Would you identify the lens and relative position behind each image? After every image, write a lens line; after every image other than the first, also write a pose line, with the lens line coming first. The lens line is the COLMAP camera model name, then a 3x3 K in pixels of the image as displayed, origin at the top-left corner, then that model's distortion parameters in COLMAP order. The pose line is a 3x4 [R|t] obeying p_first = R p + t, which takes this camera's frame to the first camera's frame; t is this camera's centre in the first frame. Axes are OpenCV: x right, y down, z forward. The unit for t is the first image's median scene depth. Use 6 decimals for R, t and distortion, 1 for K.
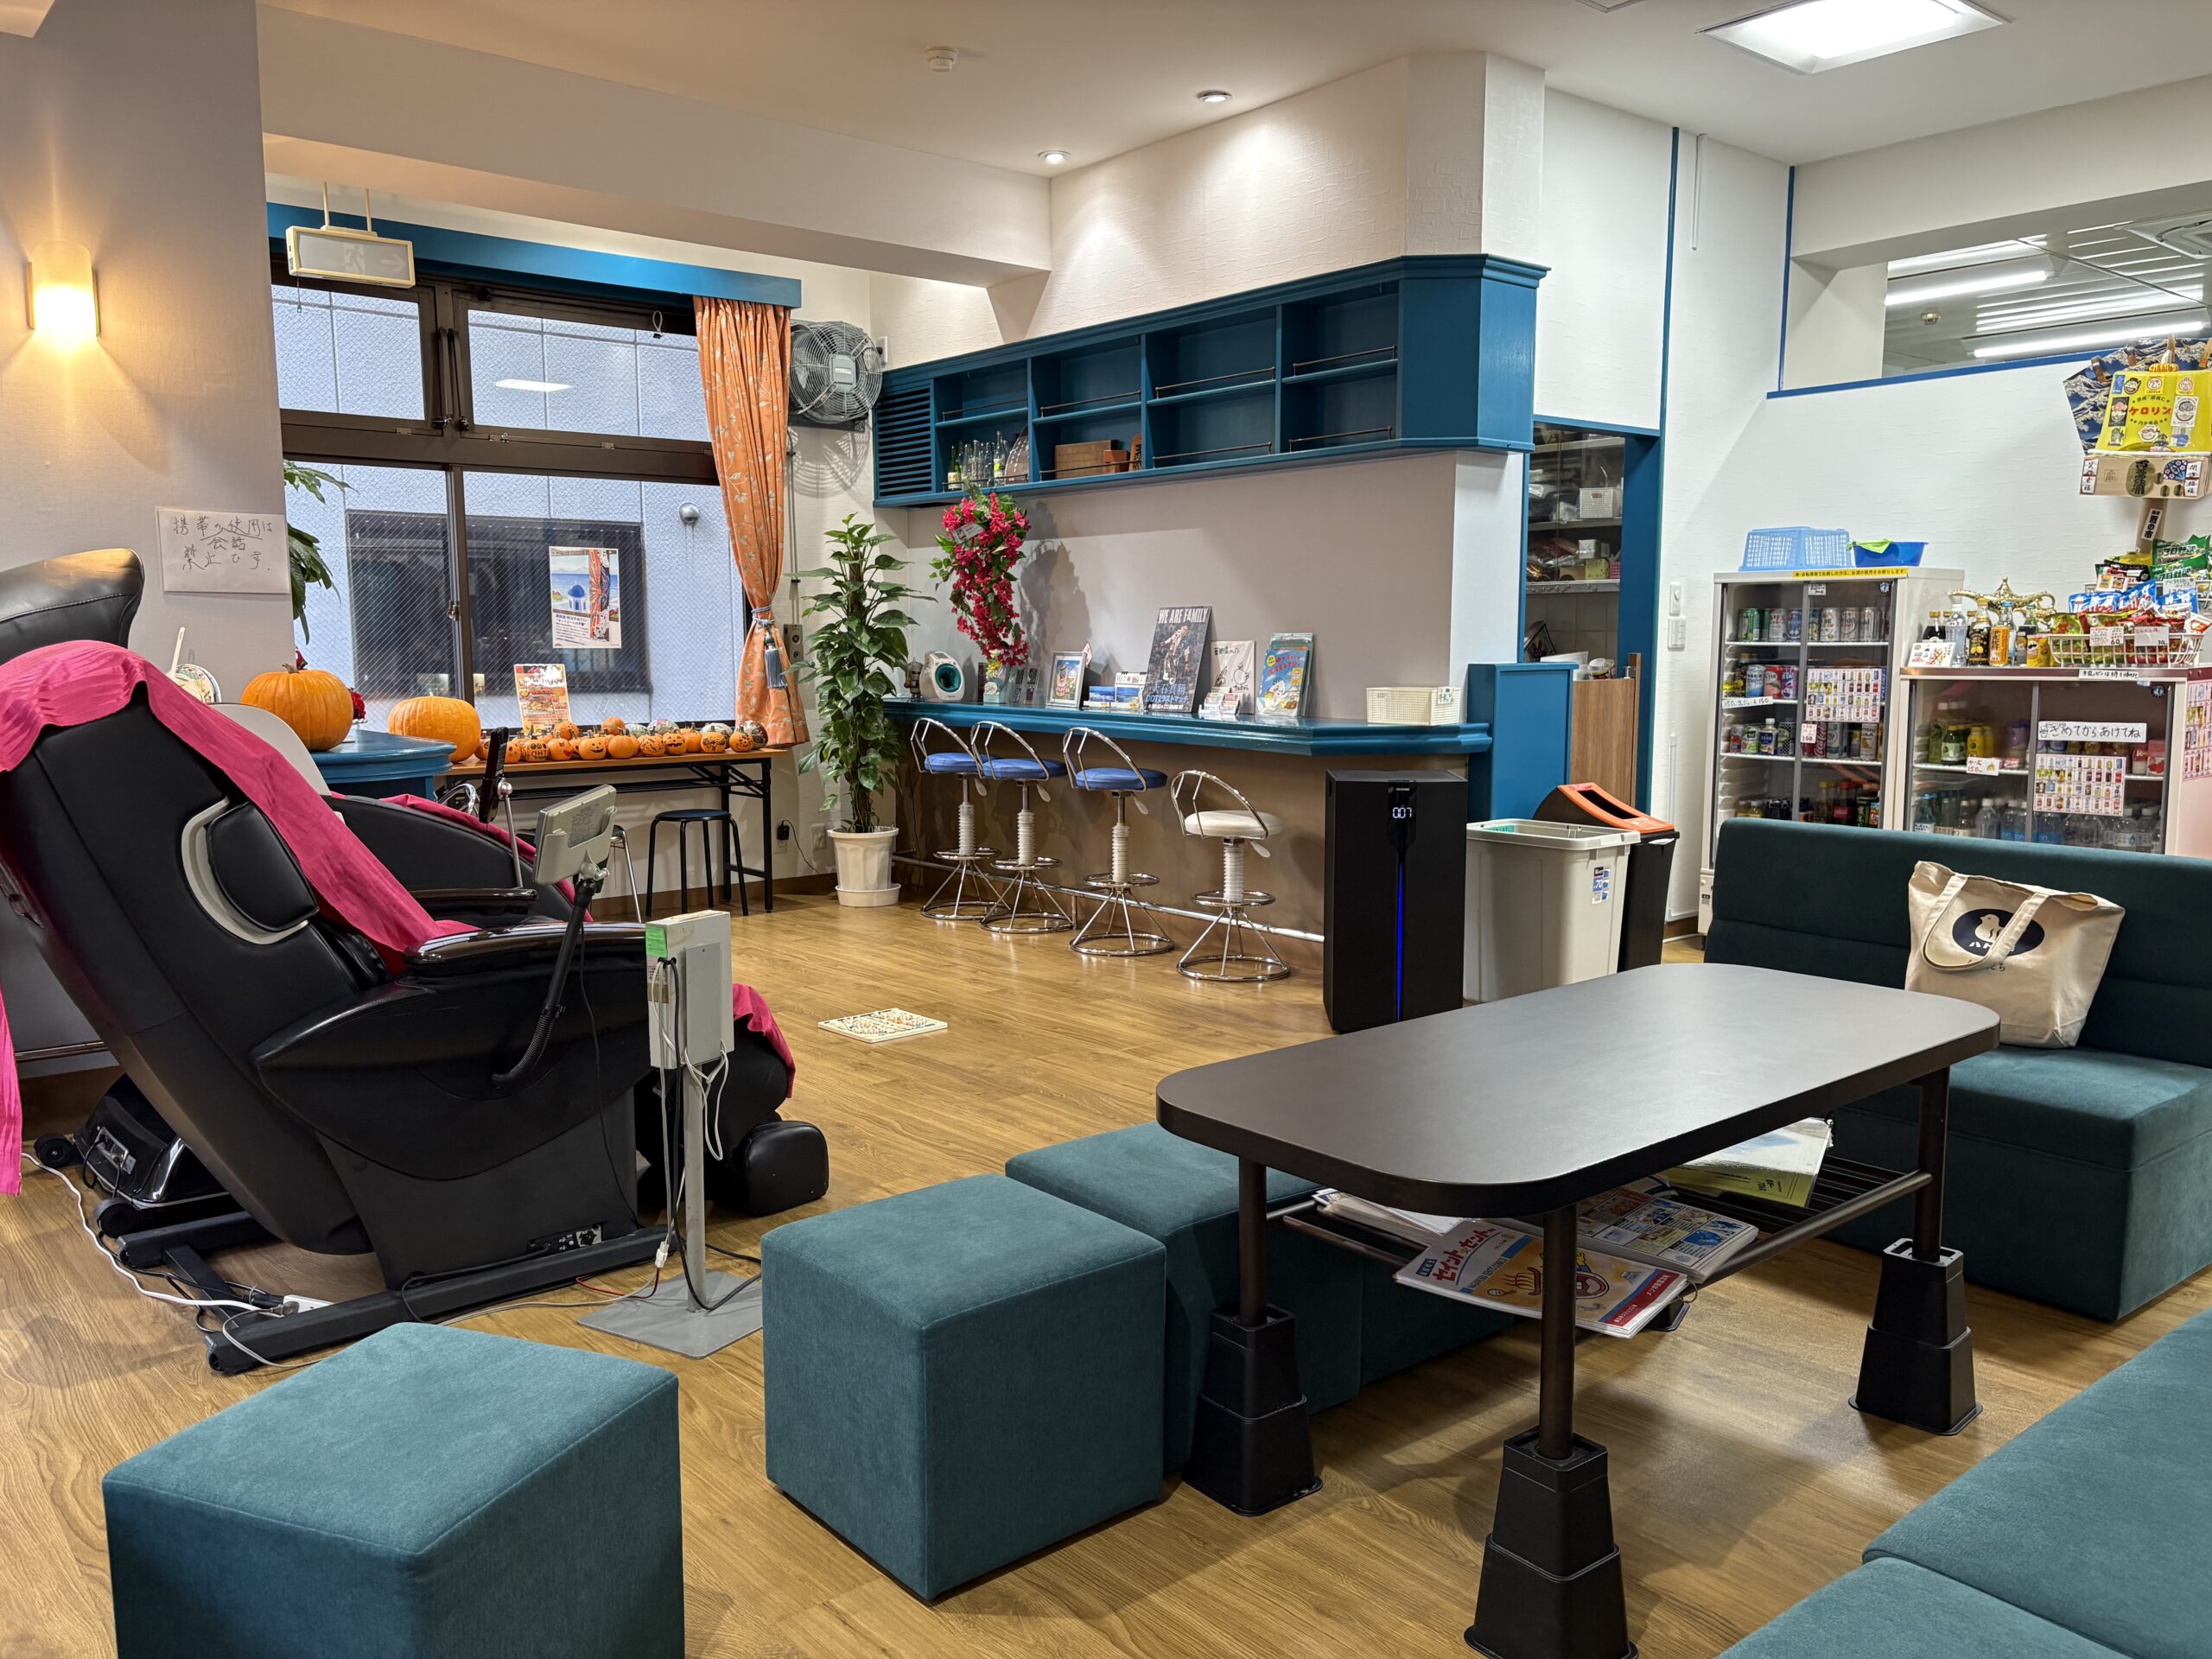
lens RADIAL K [[1676.0, 0, 1106.1], [0, 1676.0, 826.0], [0, 0, 1]] dist [-0.013827, -0.005587]
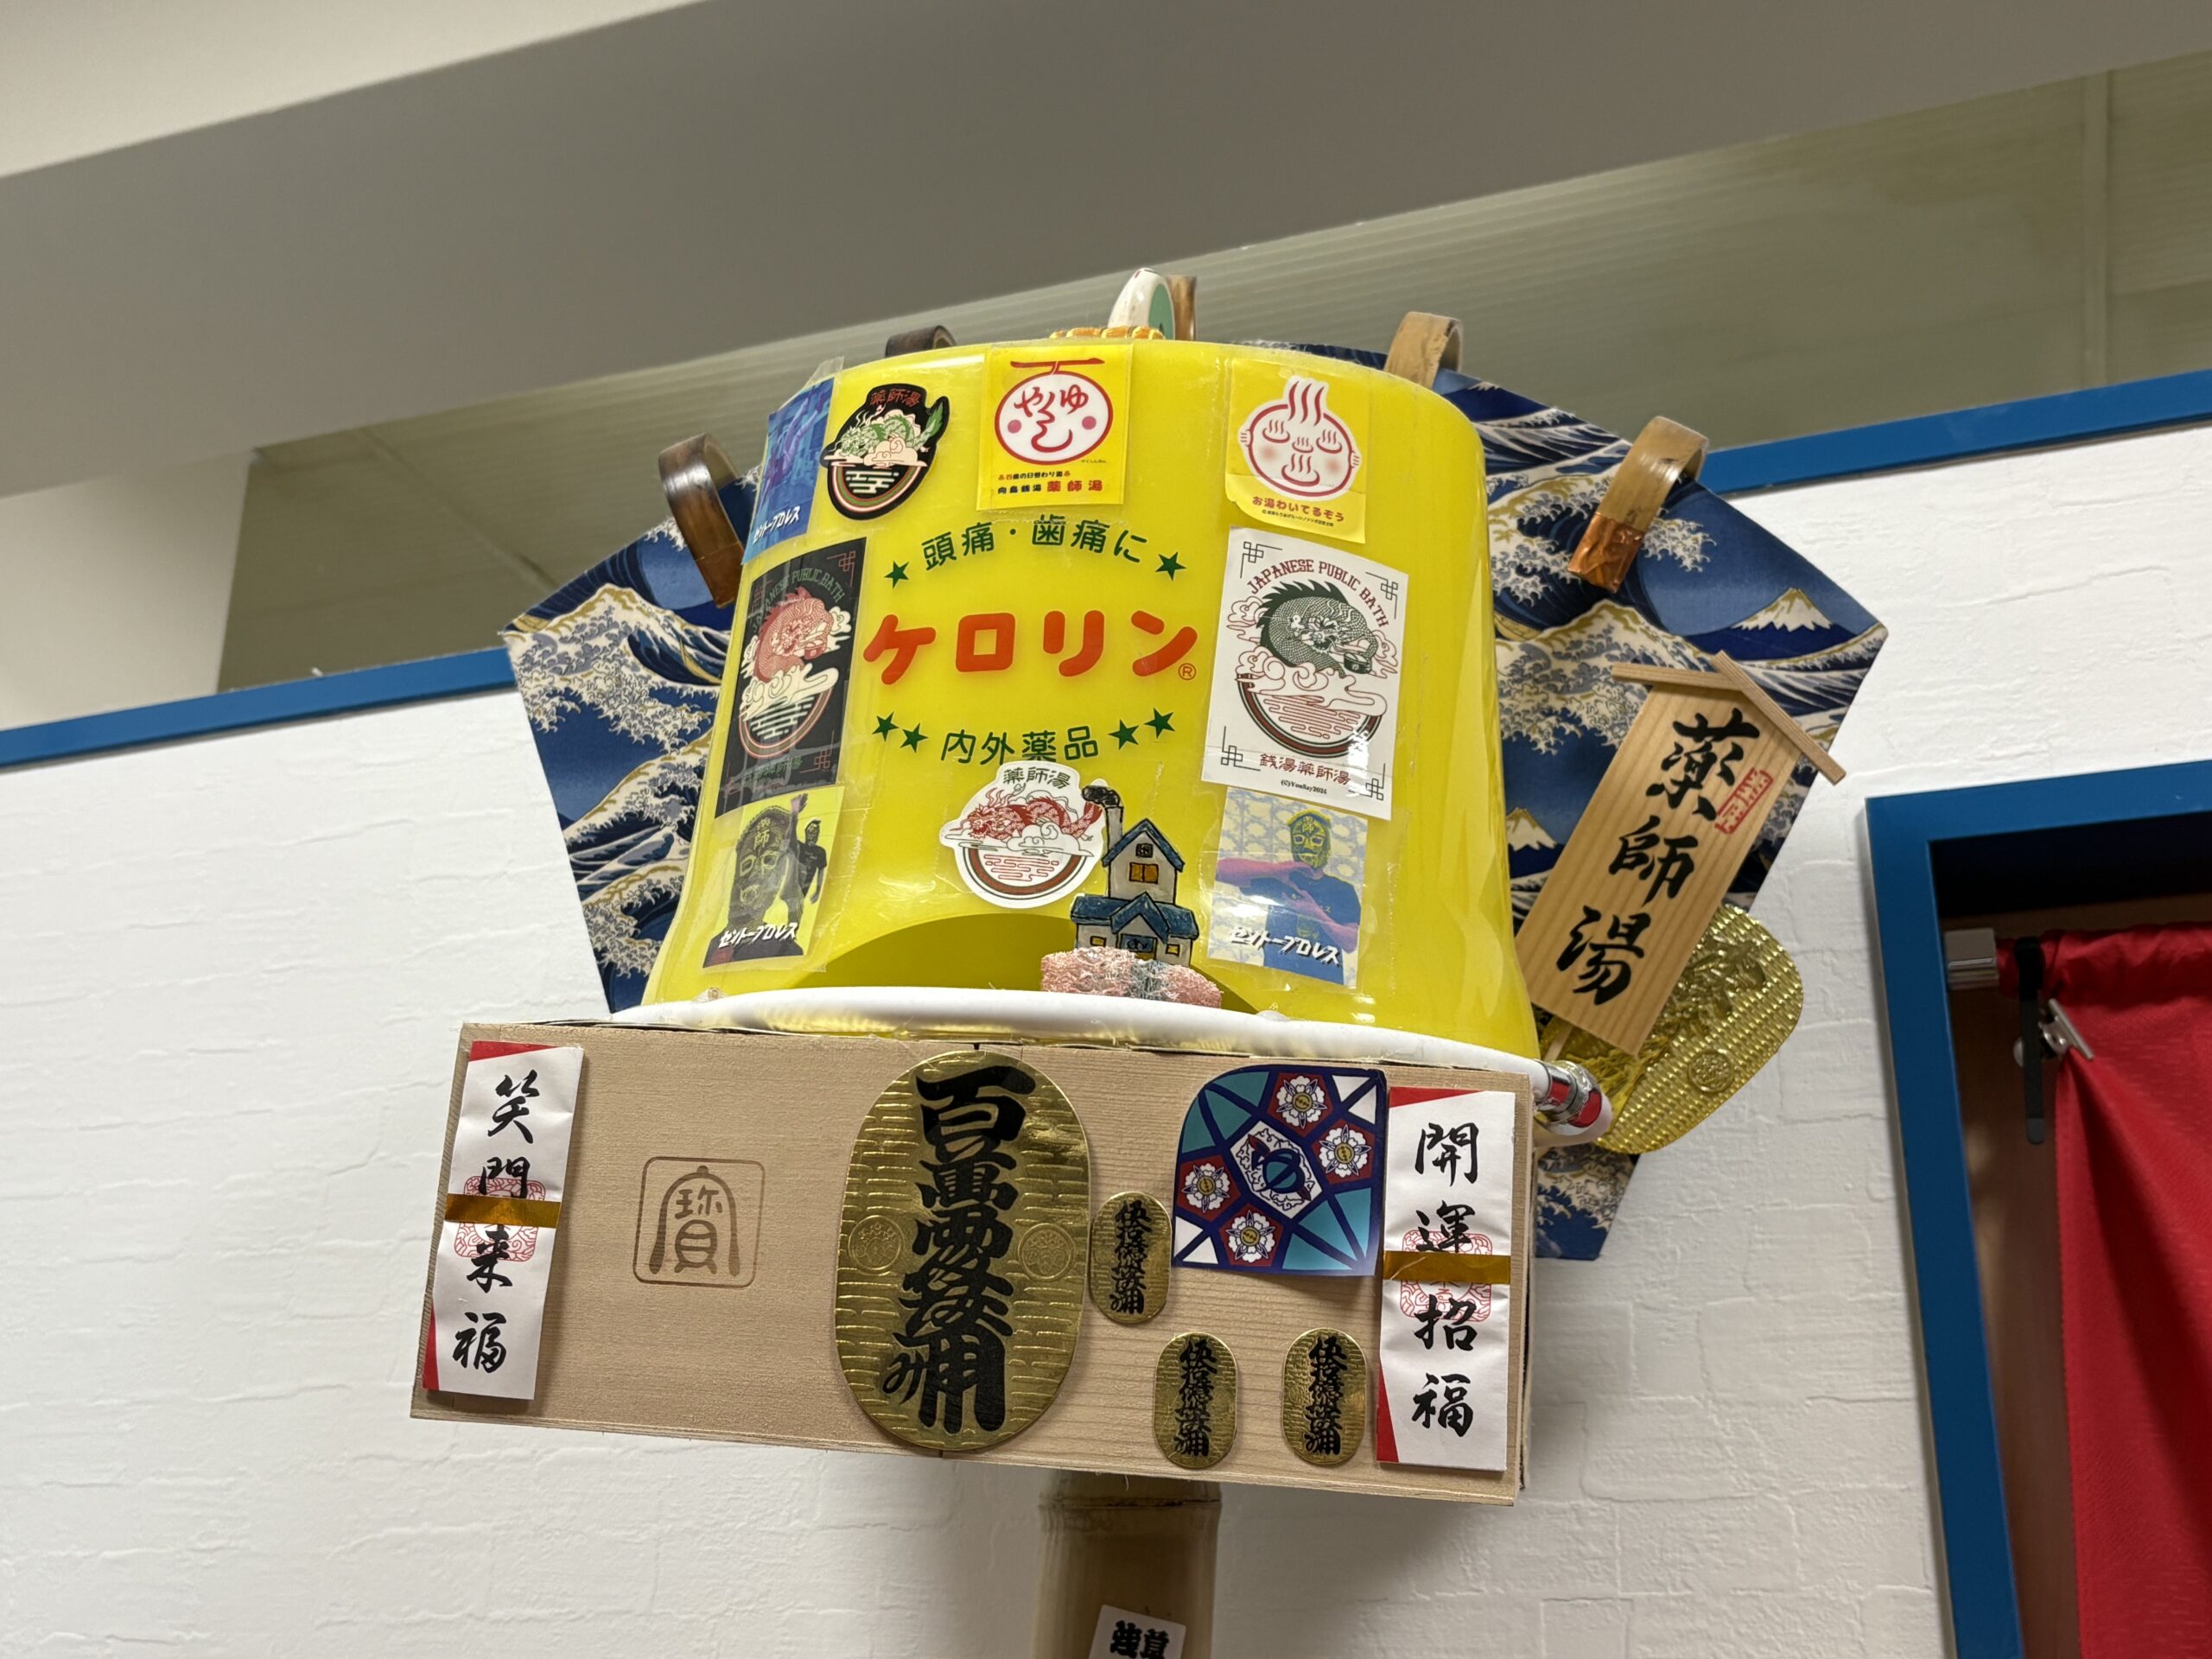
lens RADIAL K [[2511.9, 0, 1109.1], [0, 2511.9, 829.2], [0, 0, 1]] dist [0.006842, 0.000000]
pose [[0.855482, 0.184135, 0.483988, 0.554850], [0.052392, 0.899070, -0.434660, -0.168419], [-0.515175, 0.397201, 0.759491, 0.877469]]
